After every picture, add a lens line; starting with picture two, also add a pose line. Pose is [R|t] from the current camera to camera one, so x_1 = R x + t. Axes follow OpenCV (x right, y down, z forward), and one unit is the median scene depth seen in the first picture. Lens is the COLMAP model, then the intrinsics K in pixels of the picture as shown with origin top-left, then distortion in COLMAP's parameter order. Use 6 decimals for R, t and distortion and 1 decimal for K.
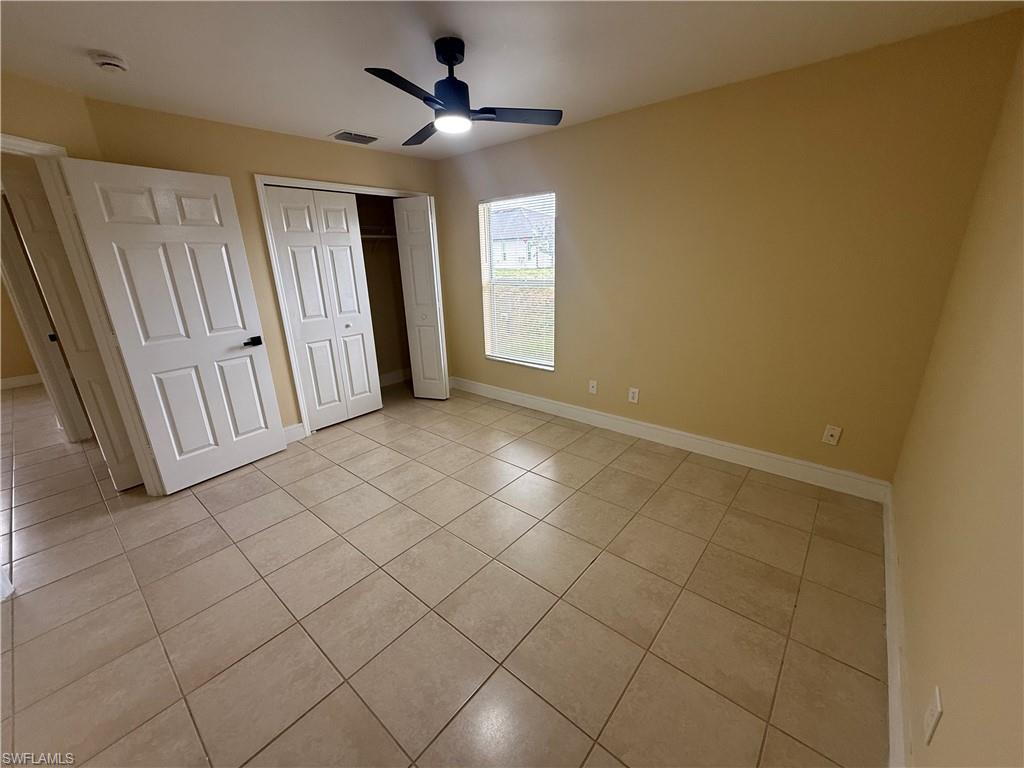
lens RADIAL K [[409.4, 0, 510.4], [0, 409.4, 382.2], [0, 0, 1]] dist [0.000556, -0.000020]
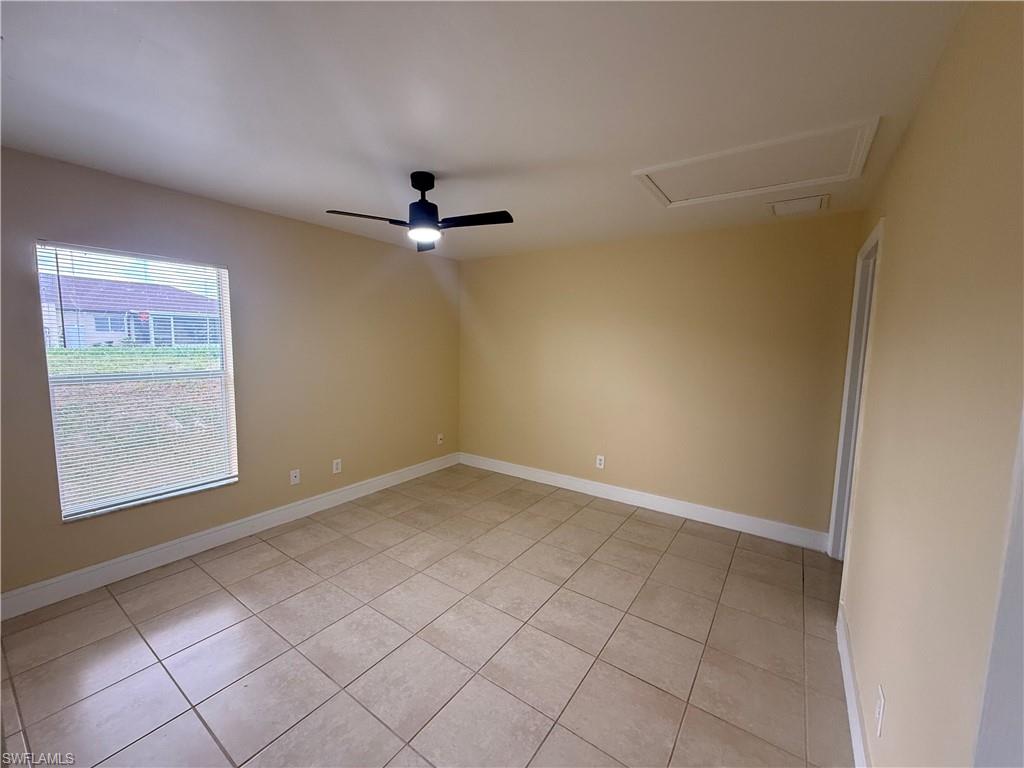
lens RADIAL K [[409.4, 0, 510.4], [0, 409.4, 382.2], [0, 0, 1]] dist [0.000556, -0.000020]
pose [[-0.094737, -0.072429, 0.992864, -0.836274], [0.284403, 0.953814, 0.096718, -0.160263], [-0.954012, 0.291537, -0.069763, 0.590501]]
